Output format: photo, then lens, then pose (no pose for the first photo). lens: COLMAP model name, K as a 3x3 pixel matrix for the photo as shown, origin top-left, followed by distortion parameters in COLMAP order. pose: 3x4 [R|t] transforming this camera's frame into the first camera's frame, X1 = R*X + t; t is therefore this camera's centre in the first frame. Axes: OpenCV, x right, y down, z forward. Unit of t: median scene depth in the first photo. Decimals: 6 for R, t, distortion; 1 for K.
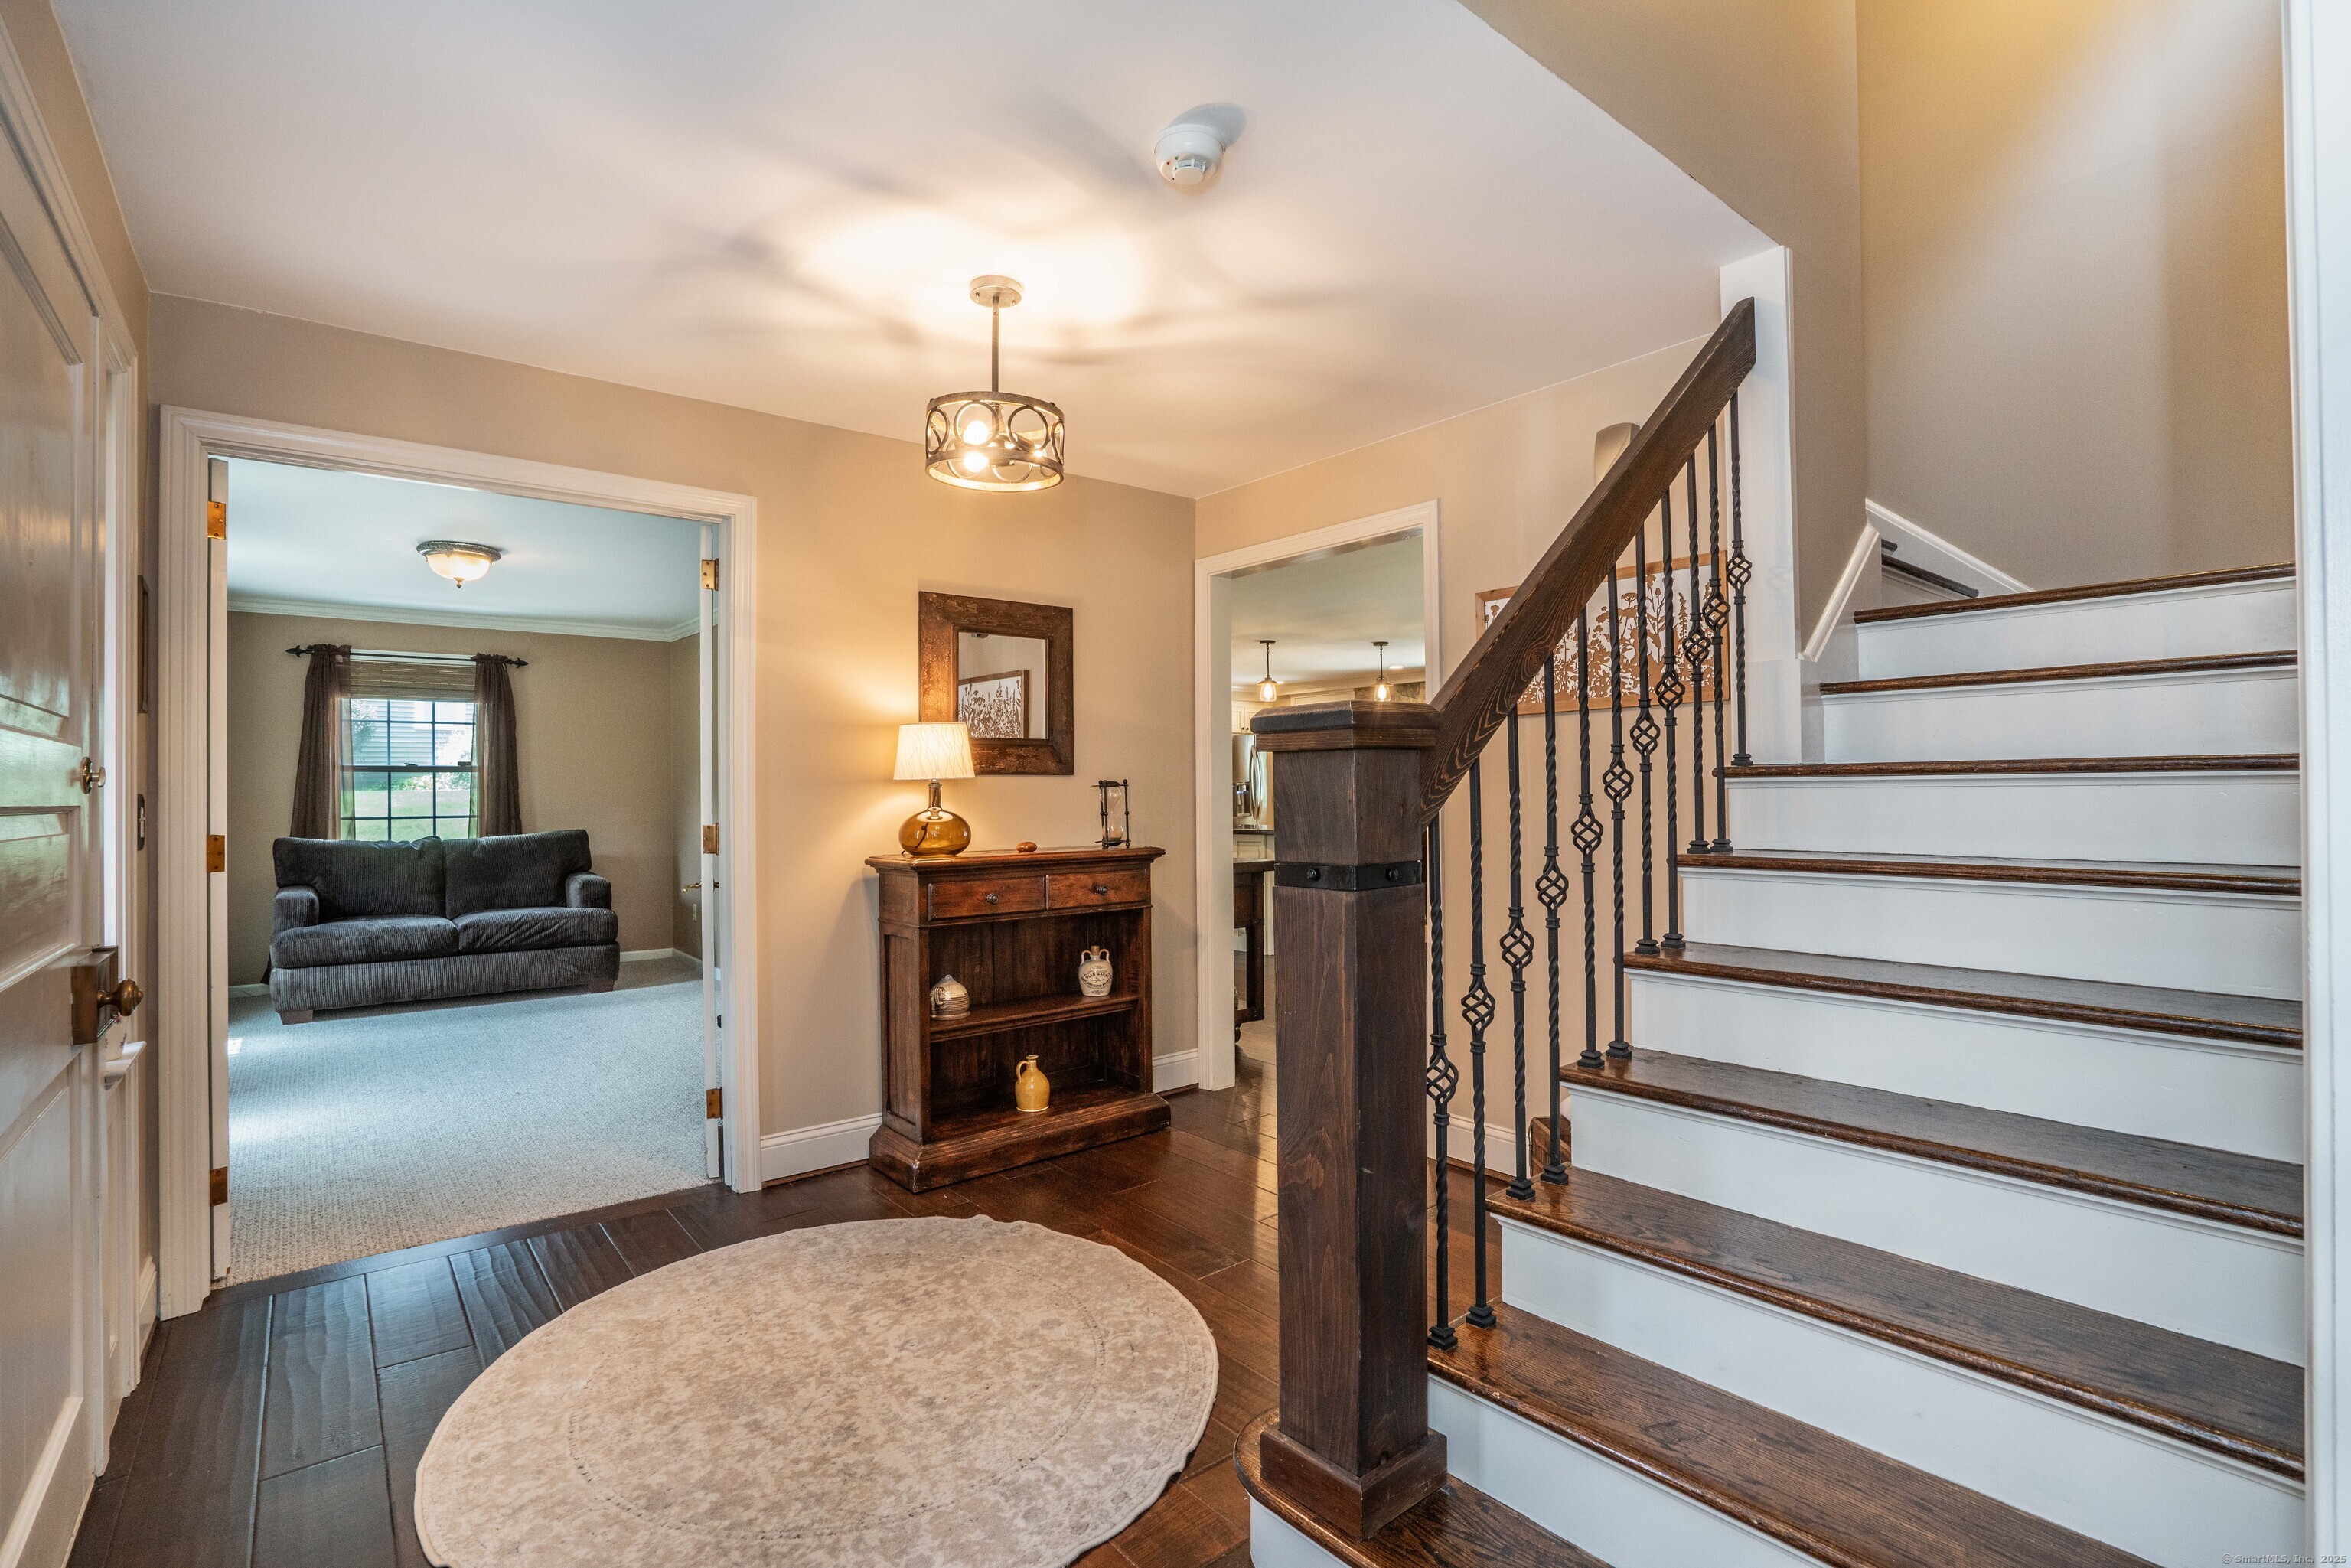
lens RADIAL K [[1077.7, 0, 1166.3], [0, 1077.7, 784.5], [0, 0, 1]] dist [-0.029822, 0.002245]
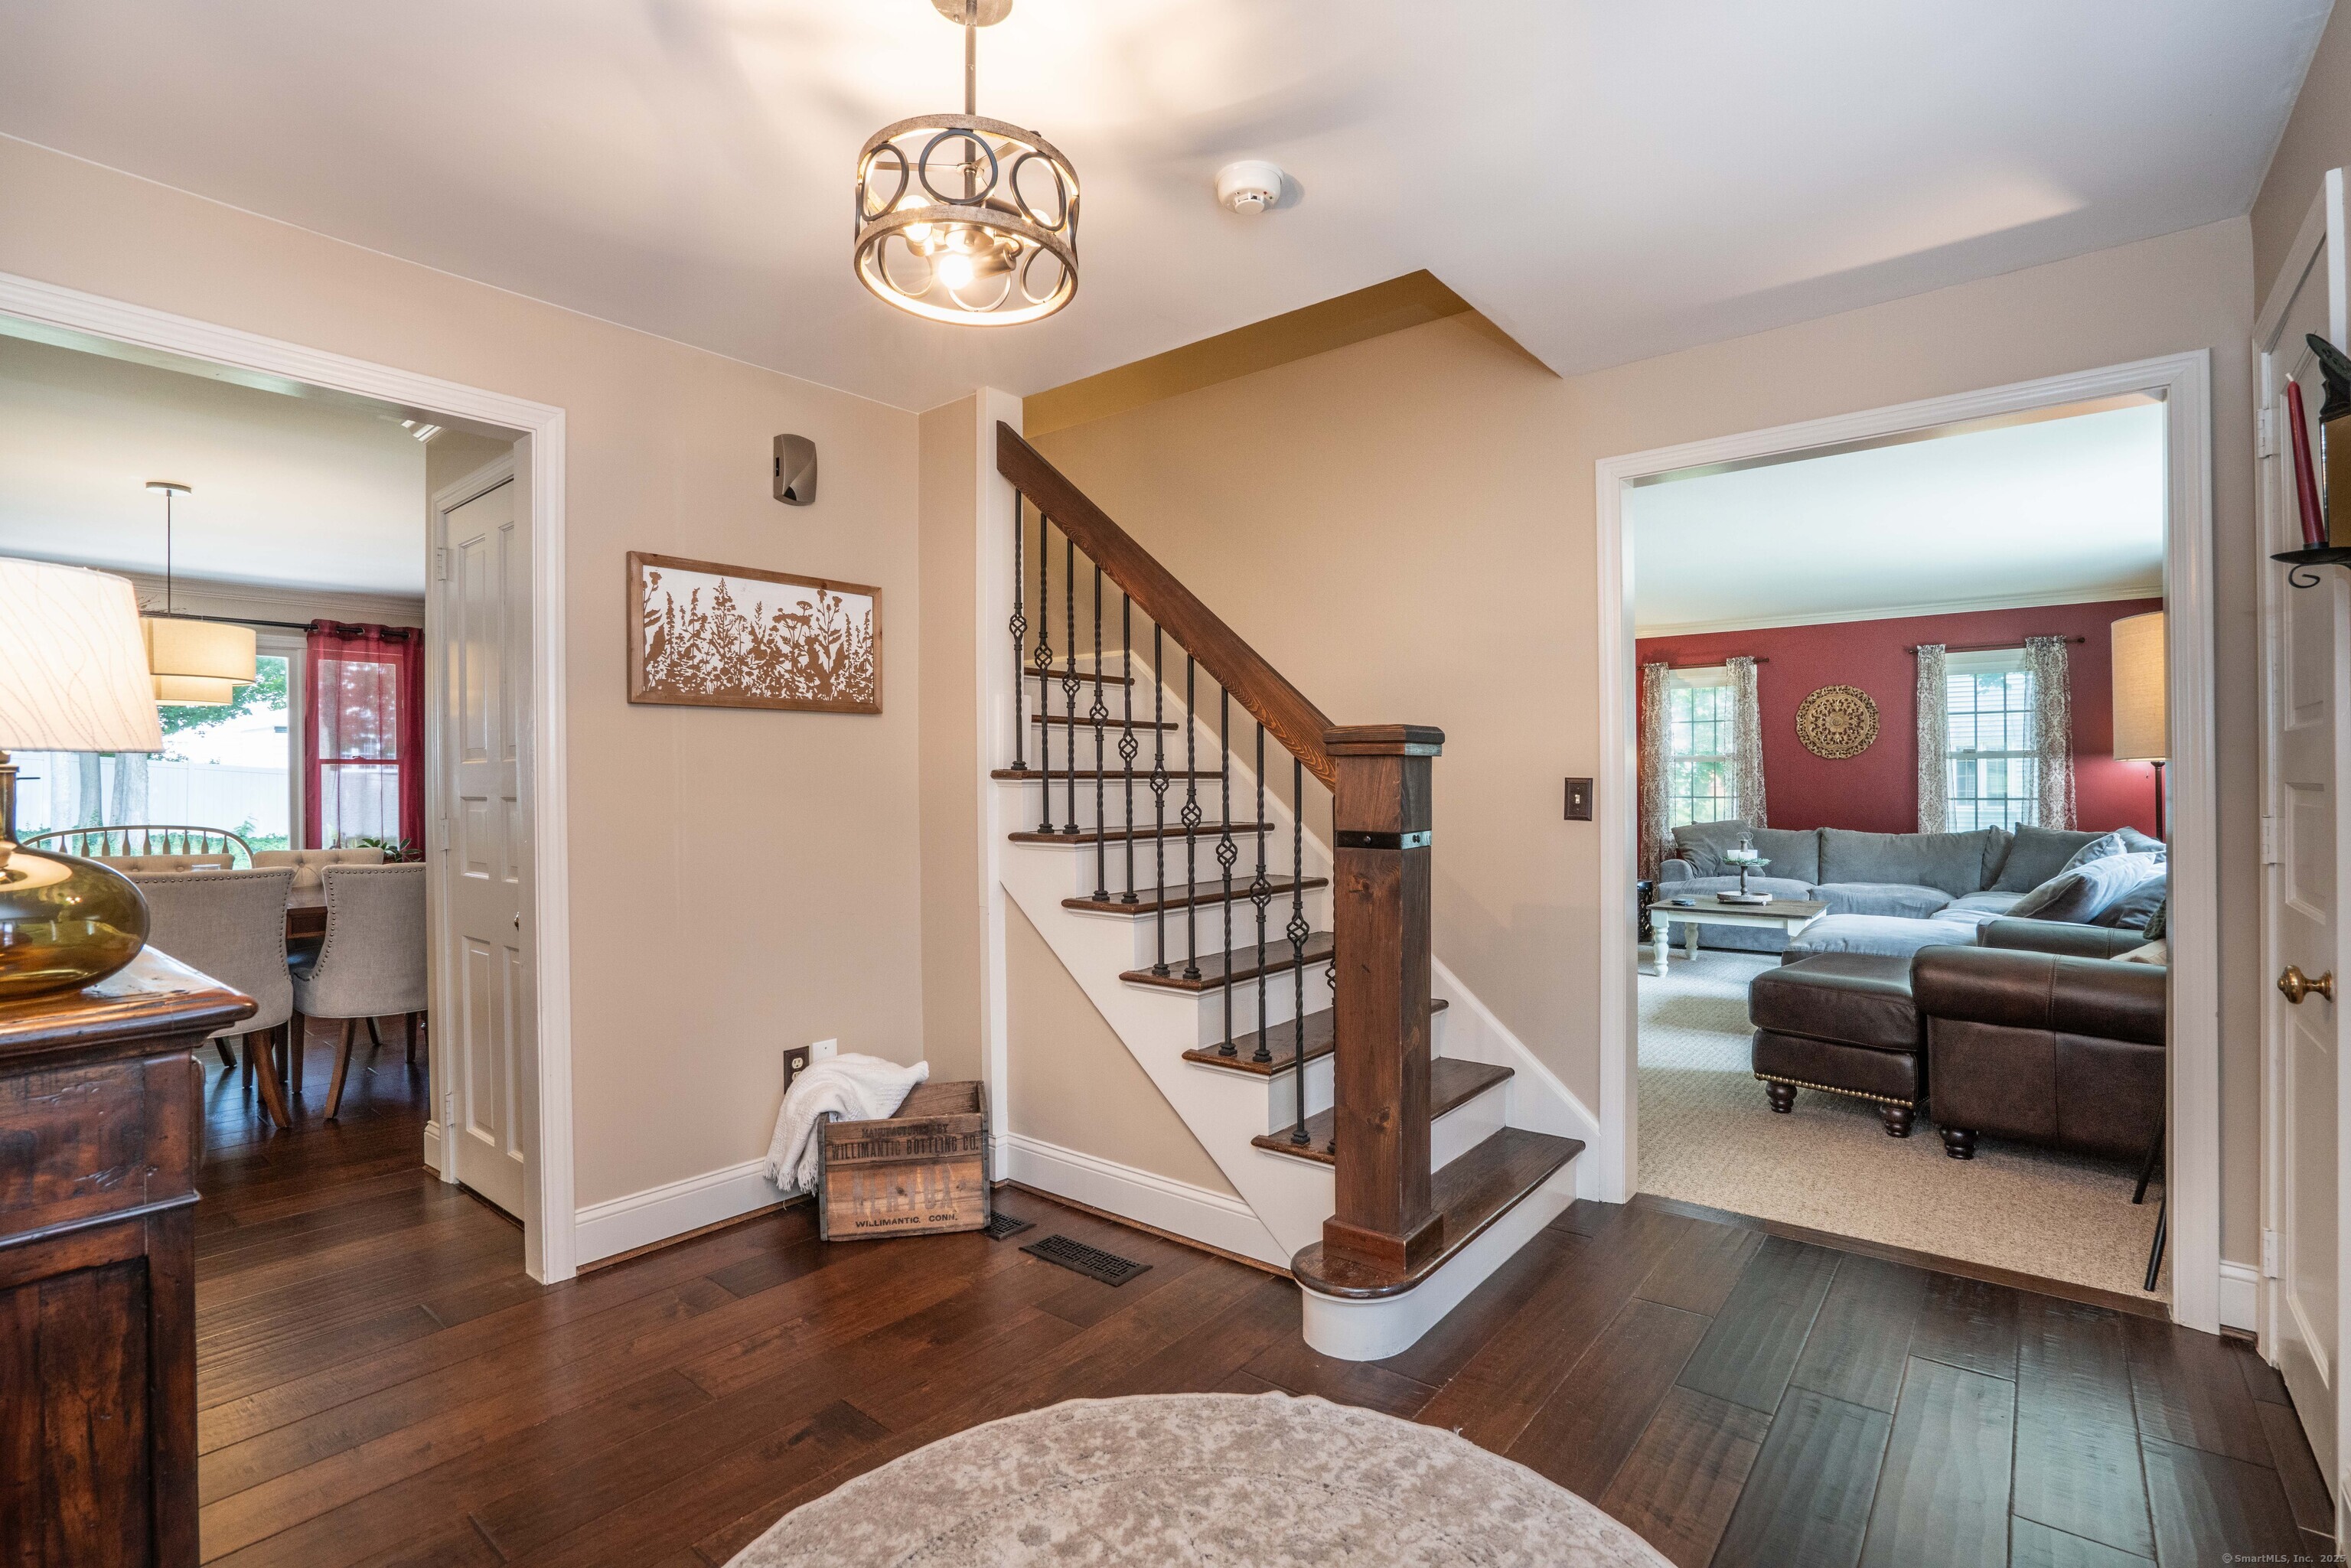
lens RADIAL K [[1077.7, 0, 1155.4], [0, 1077.7, 788.5], [0, 0, 1]] dist [-0.029822, 0.002245]
pose [[-0.196879, -0.000346, 0.980428, -1.015238], [0.004203, 0.999990, 0.001197, 0.007234], [-0.980419, 0.004356, -0.196876, 1.314102]]
